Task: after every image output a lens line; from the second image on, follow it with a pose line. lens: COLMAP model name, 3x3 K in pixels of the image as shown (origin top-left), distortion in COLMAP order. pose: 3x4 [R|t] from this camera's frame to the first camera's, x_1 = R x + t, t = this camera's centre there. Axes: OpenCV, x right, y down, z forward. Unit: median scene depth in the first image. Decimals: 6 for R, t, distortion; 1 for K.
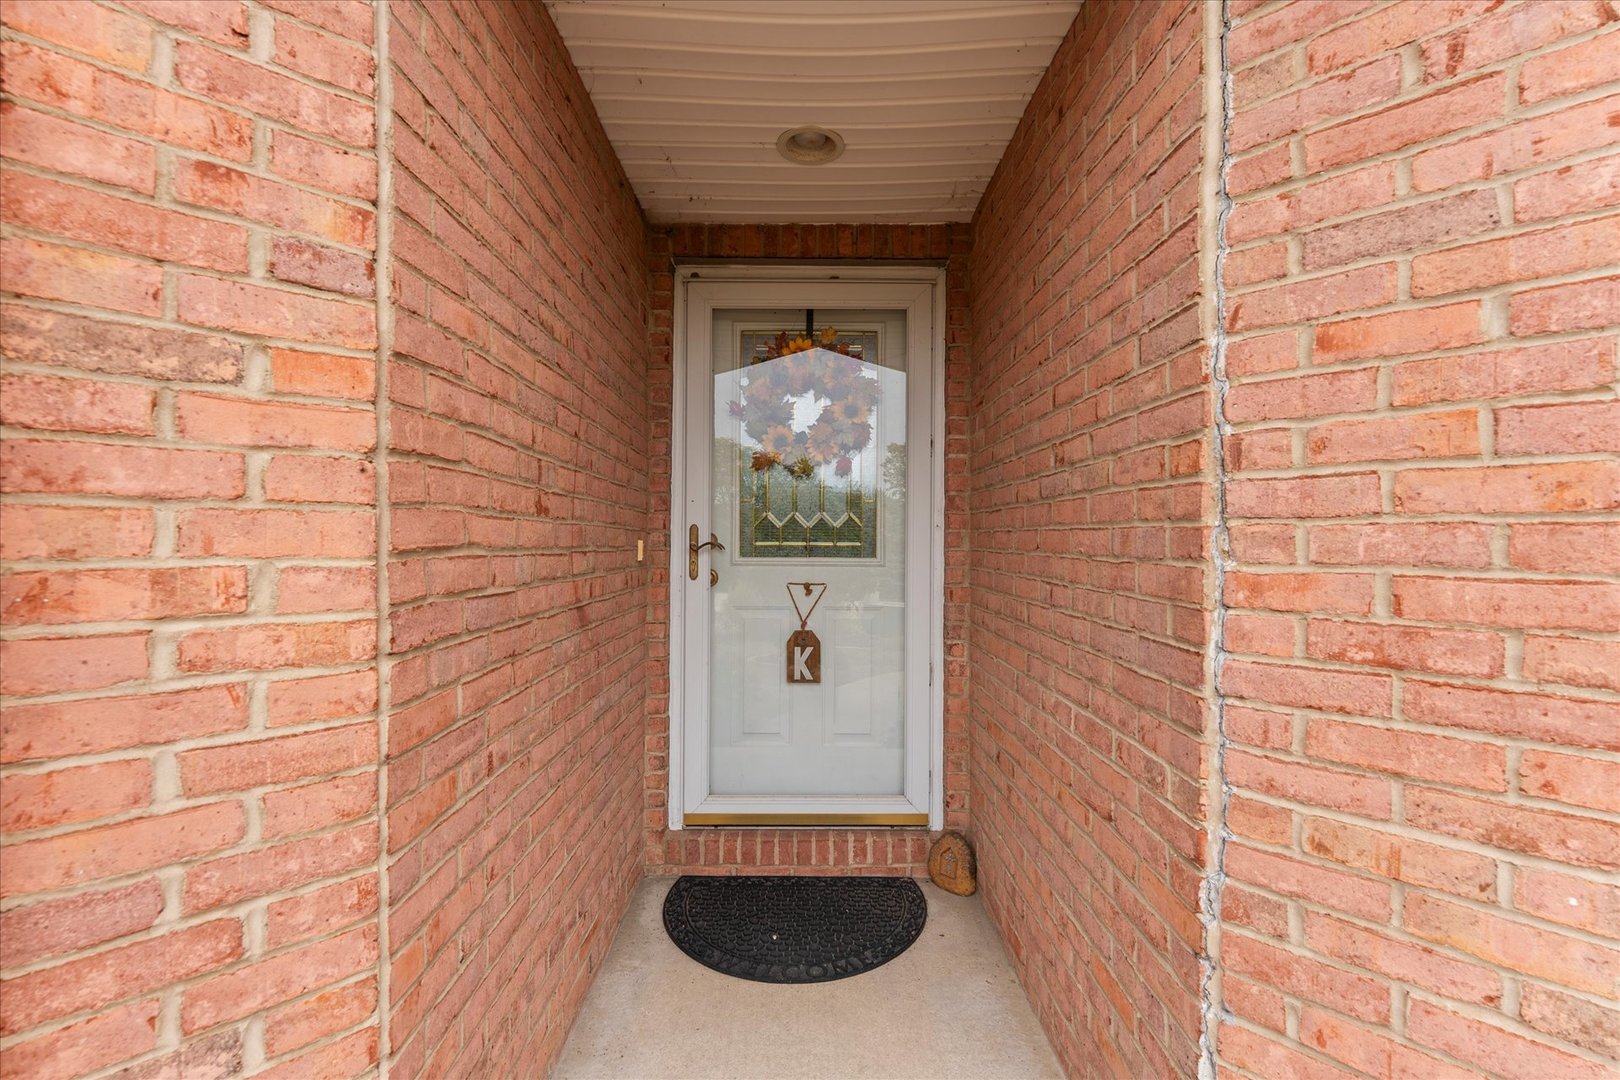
lens RADIAL K [[654.9, 0, 812.3], [0, 654.9, 547.1], [0, 0, 1]] dist [0.000040, 0.000039]
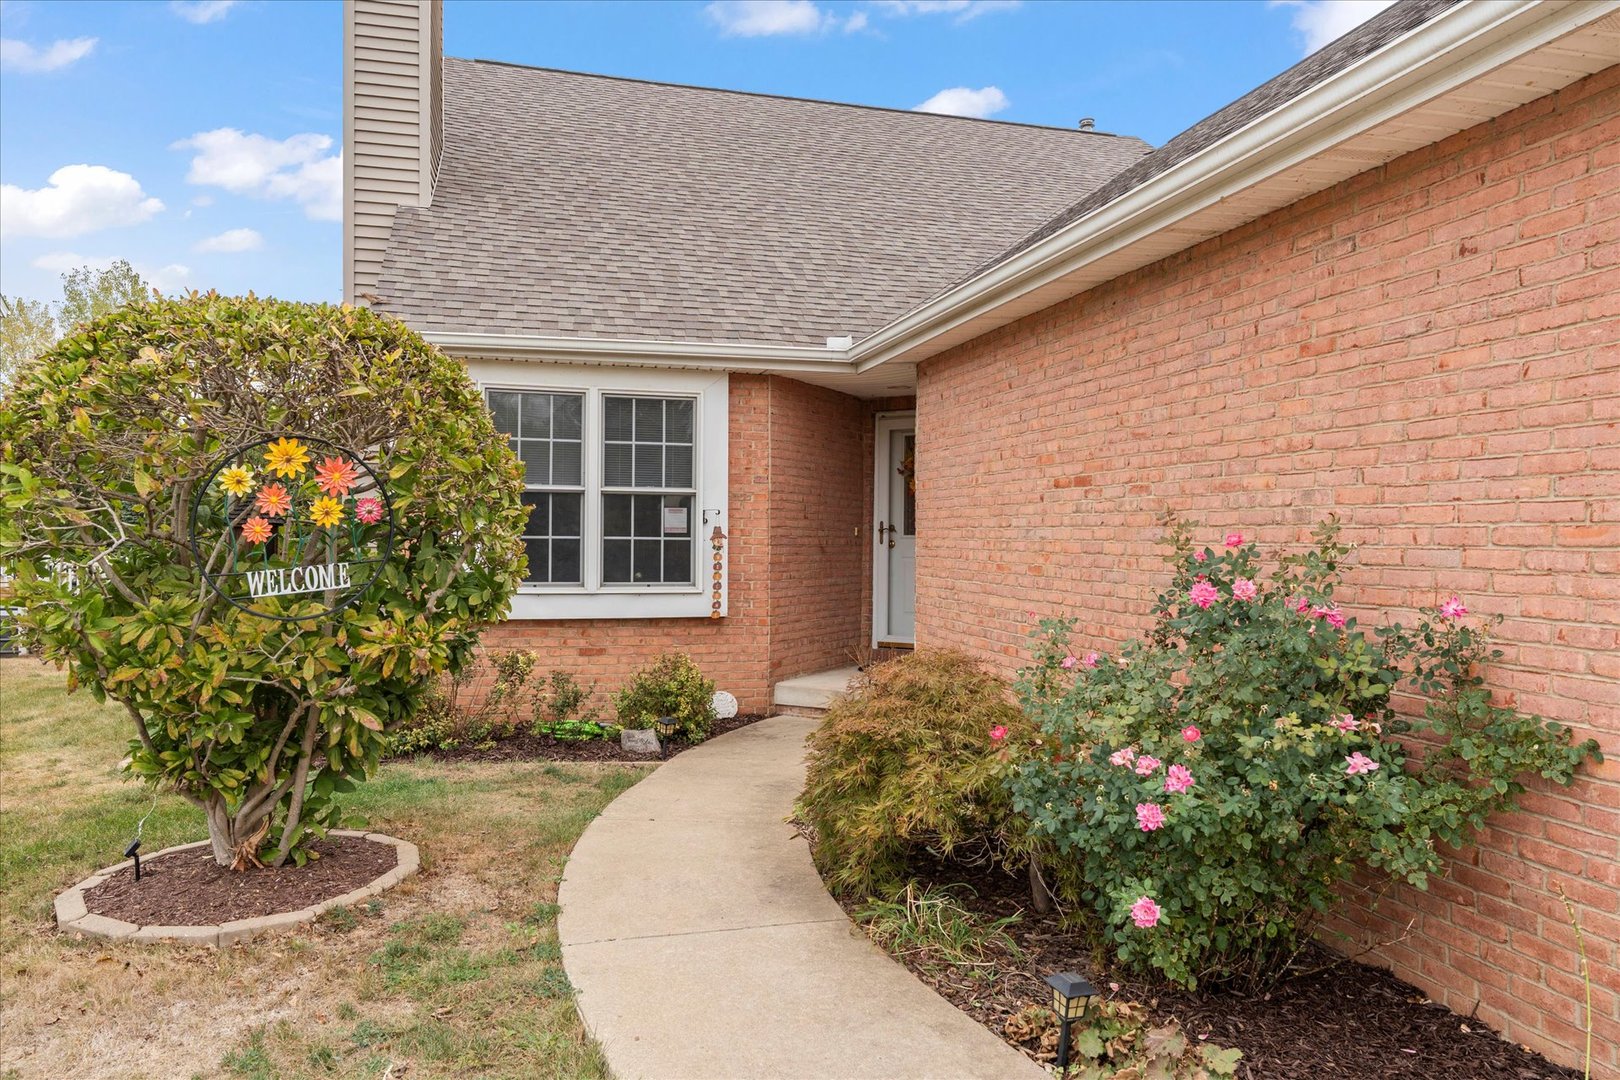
lens RADIAL K [[1072.5, 0, 839.7], [0, 1072.5, 537.0], [0, 0, 1]] dist [0.001680, 0.002997]
pose [[0.857920, -0.000741, -0.513783, 2.685711], [-0.007500, 0.999874, -0.013966, 0.127766], [0.513729, 0.015835, 0.857806, -3.851102]]
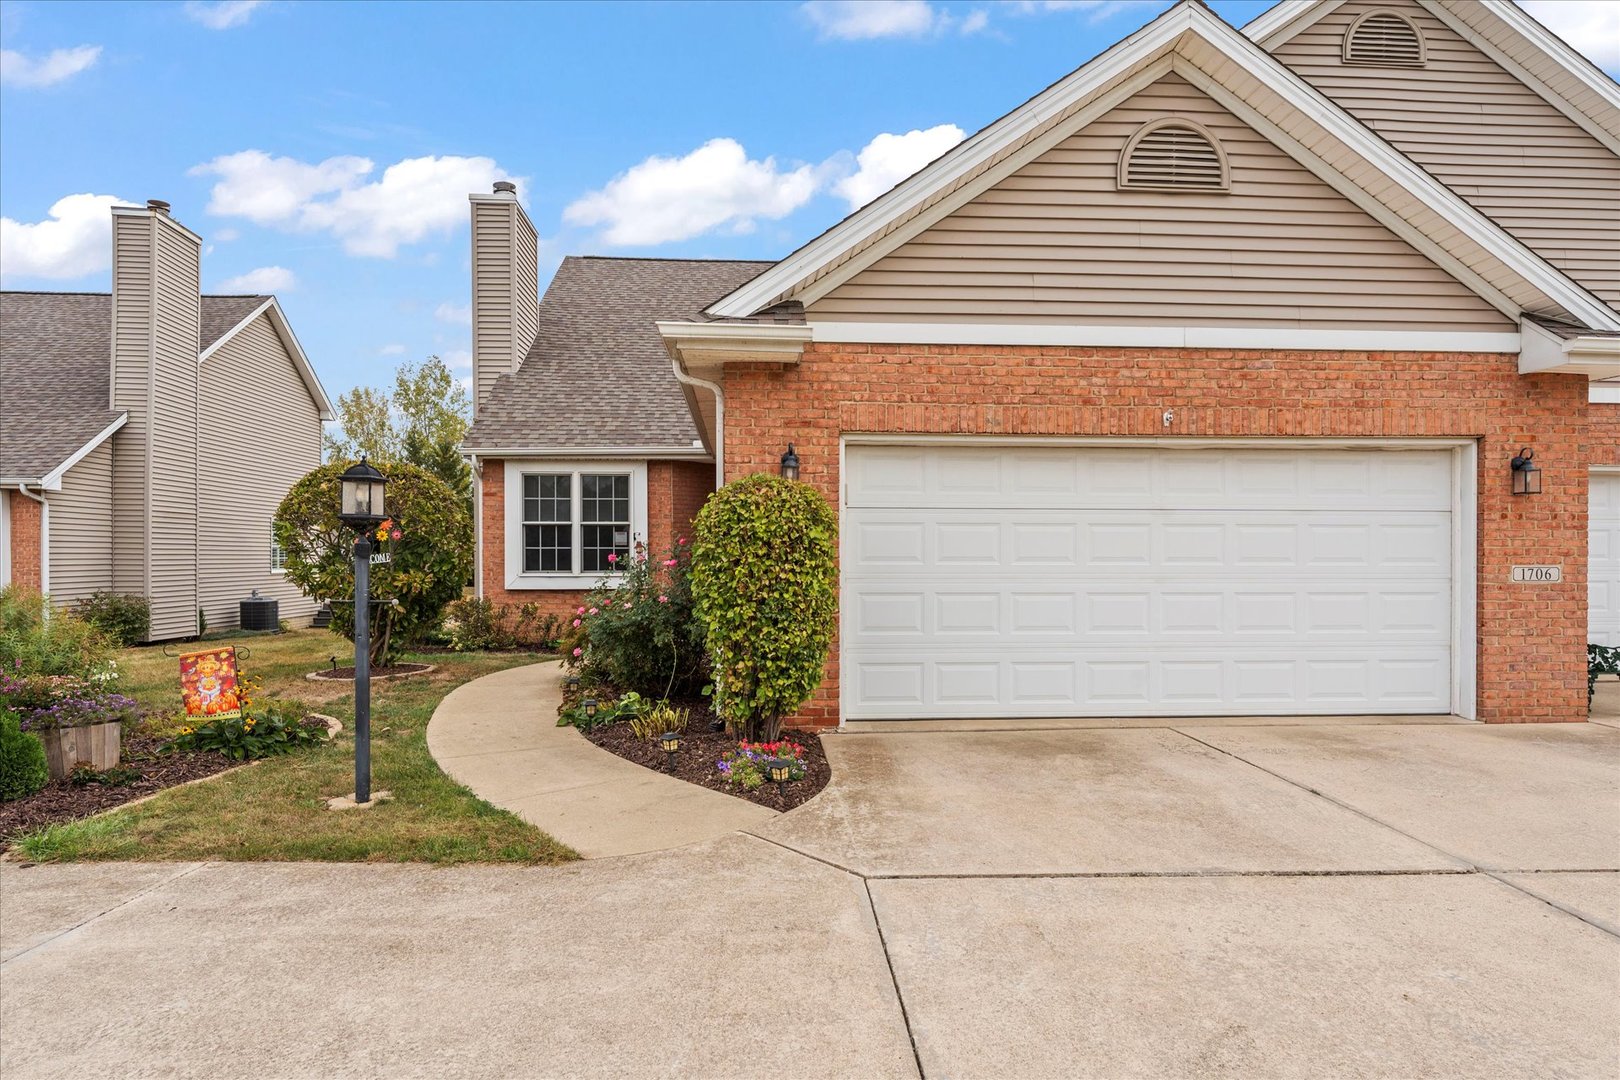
lens RADIAL K [[893.2, 0, 823.4], [0, 893.2, 565.5], [0, 0, 1]] dist [-0.000780, 0.000832]
pose [[0.749150, -0.000988, -0.662399, 6.275009], [0.000205, 0.999999, -0.001260, 0.242130], [0.662400, 0.000808, 0.749150, -4.787190]]
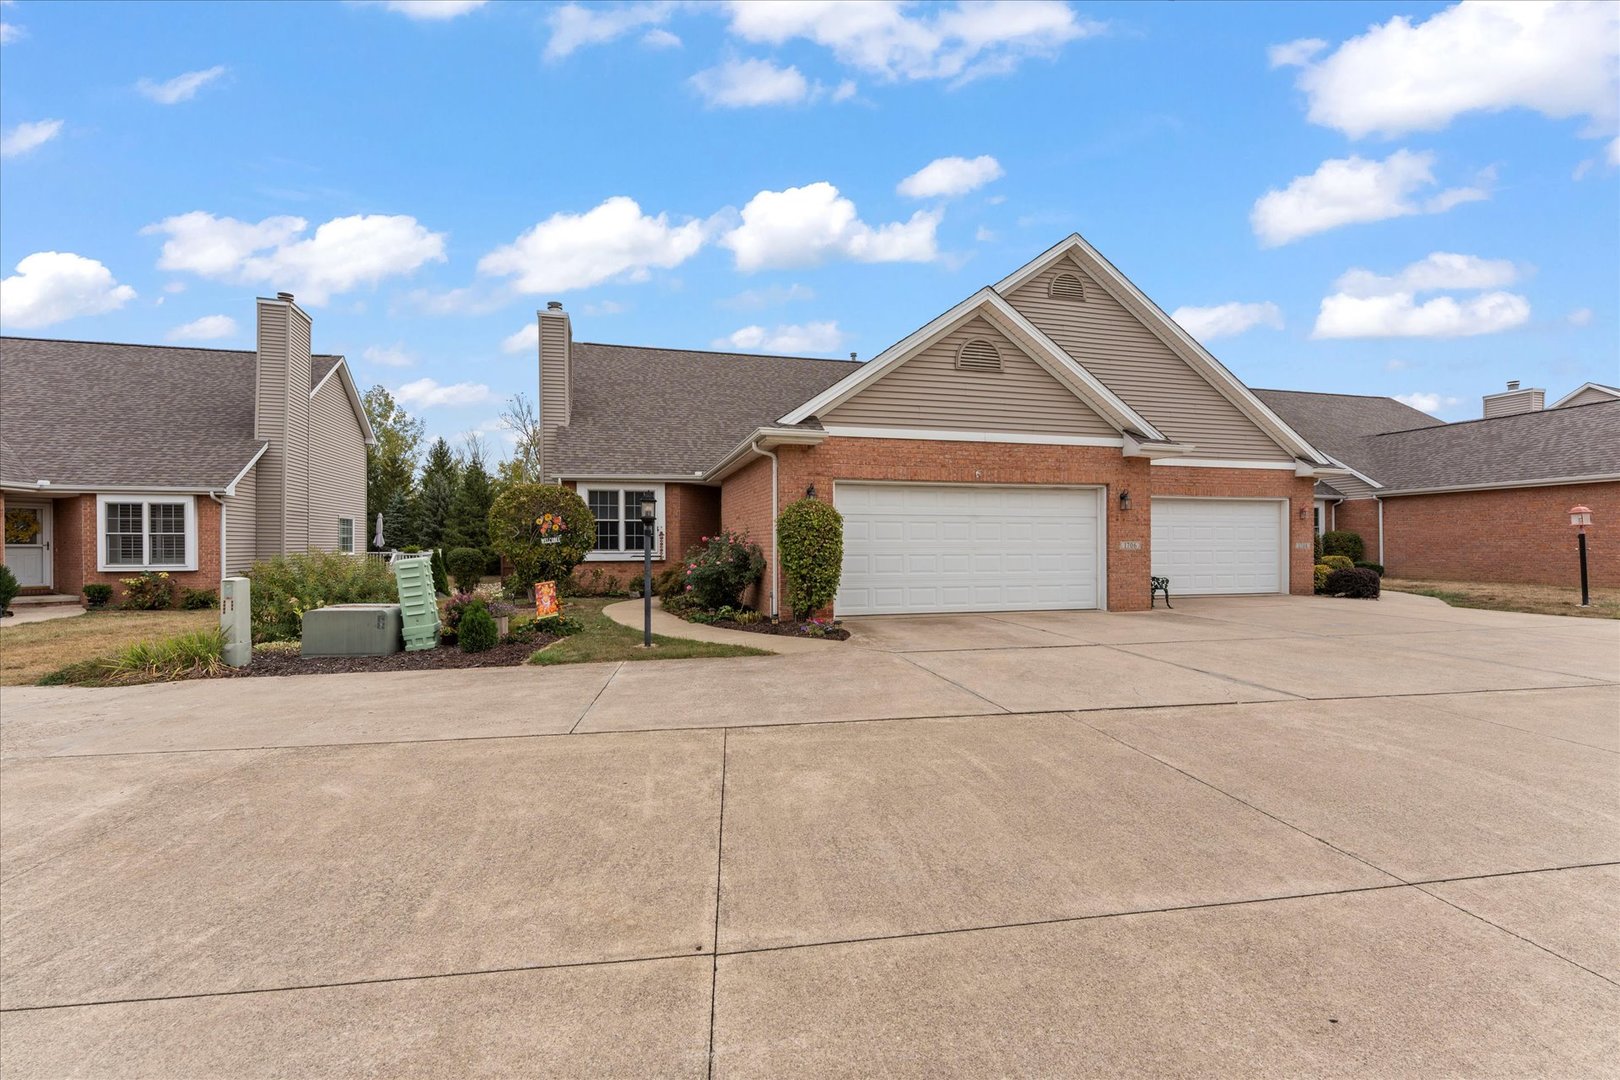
lens RADIAL K [[654.9, 0, 812.3], [0, 654.9, 547.1], [0, 0, 1]] dist [0.000040, 0.000039]
pose [[0.858431, -0.008113, -0.512864, 6.682482], [0.004588, 0.999956, -0.008138, 0.339325], [0.512908, 0.004633, 0.858431, -7.176471]]
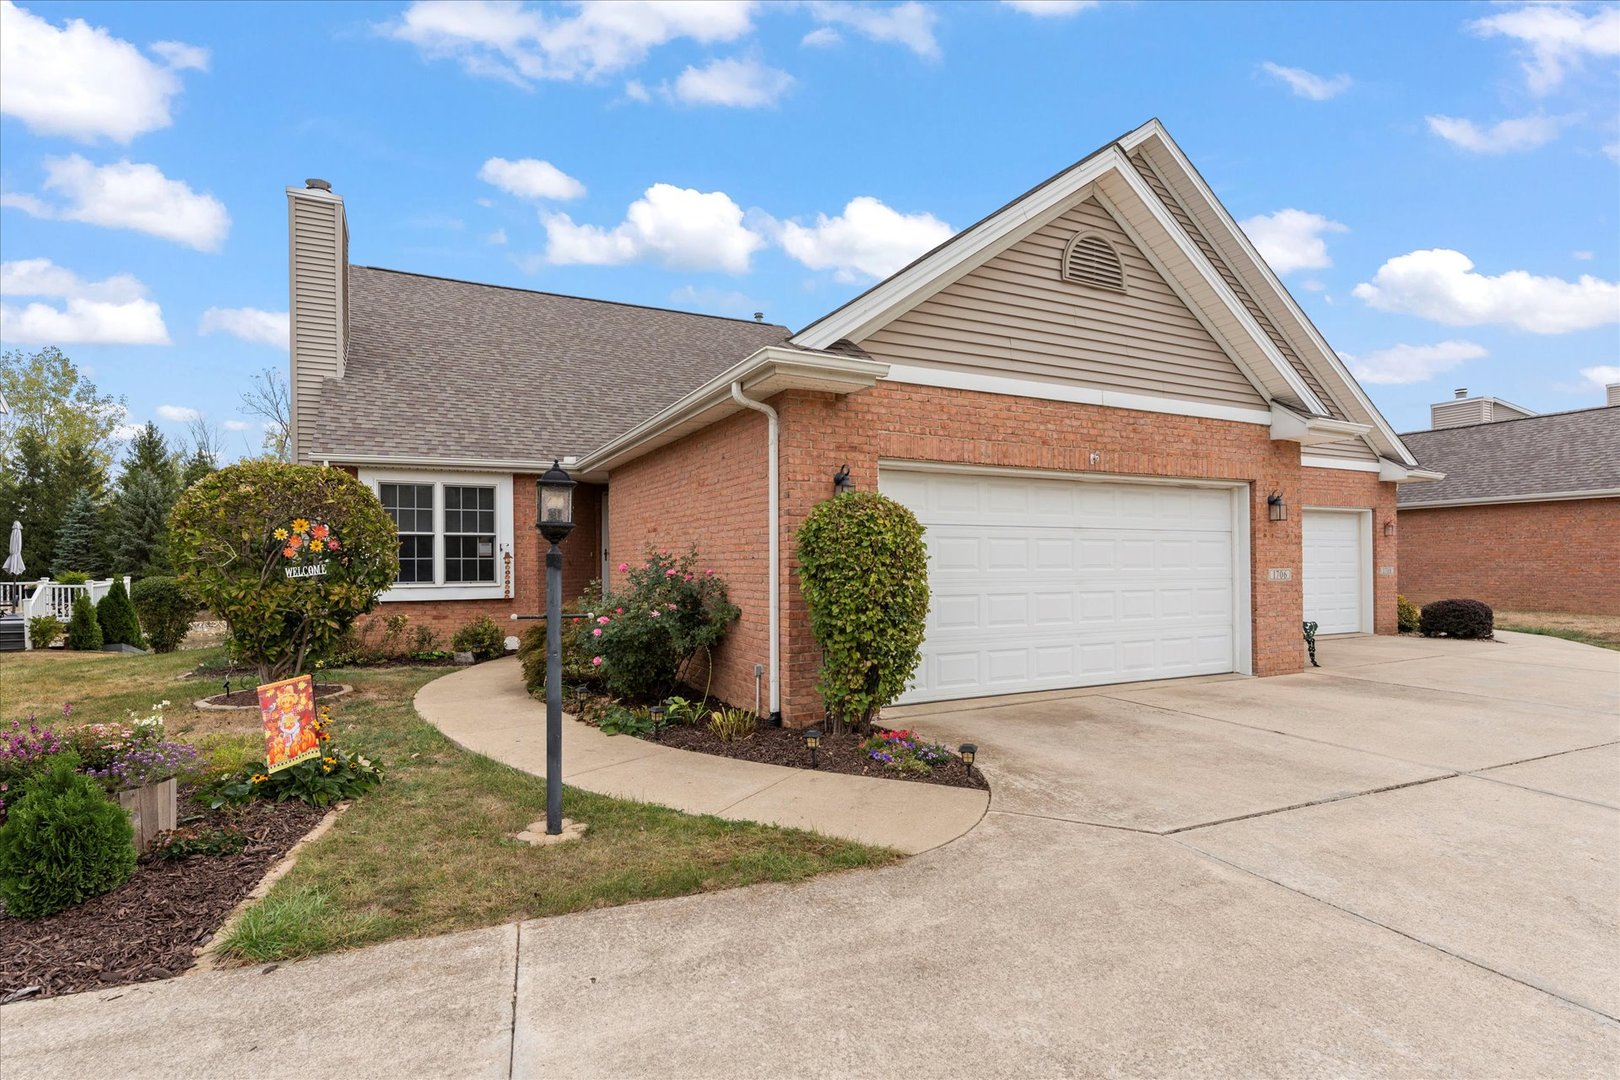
lens RADIAL K [[757.7, 0, 804.3], [0, 757.7, 561.3], [0, 0, 1]] dist [-0.001477, 0.000038]
pose [[0.941018, -0.014249, -0.338056, 4.619067], [0.009828, 0.999842, -0.014788, 0.229543], [0.338214, 0.010594, 0.941010, -5.547377]]
